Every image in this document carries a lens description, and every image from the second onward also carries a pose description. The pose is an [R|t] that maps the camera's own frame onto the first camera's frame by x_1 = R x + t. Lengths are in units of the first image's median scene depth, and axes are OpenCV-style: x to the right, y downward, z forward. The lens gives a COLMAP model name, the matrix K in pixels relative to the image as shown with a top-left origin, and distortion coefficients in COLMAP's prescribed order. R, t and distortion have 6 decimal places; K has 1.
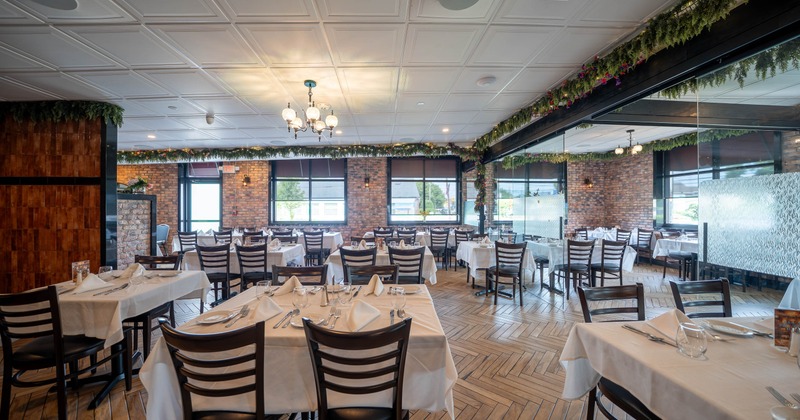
lens RADIAL K [[289.1, 0, 395.9], [0, 289.1, 208.2], [0, 0, 1]] dist [0.000275, 0.000076]
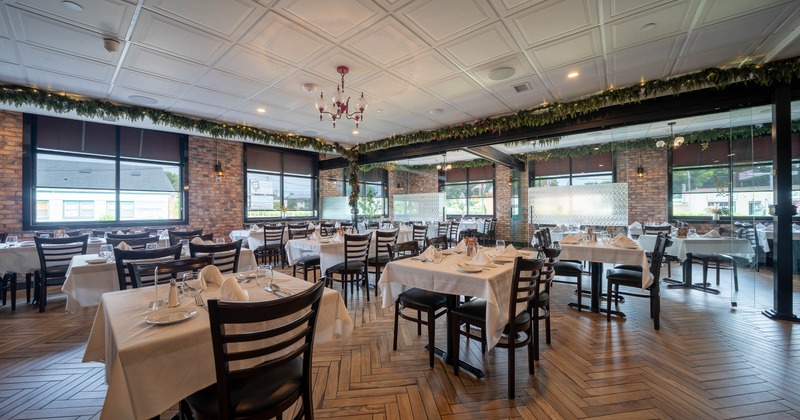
lens RADIAL K [[289.1, 0, 395.9], [0, 289.1, 209.7], [0, 0, 1]] dist [0.000275, 0.000076]
pose [[0.672977, -0.002137, 0.739660, -0.362108], [-0.001938, 0.999987, 0.004653, 0.015481], [-0.739661, -0.004565, 0.672965, 0.084531]]
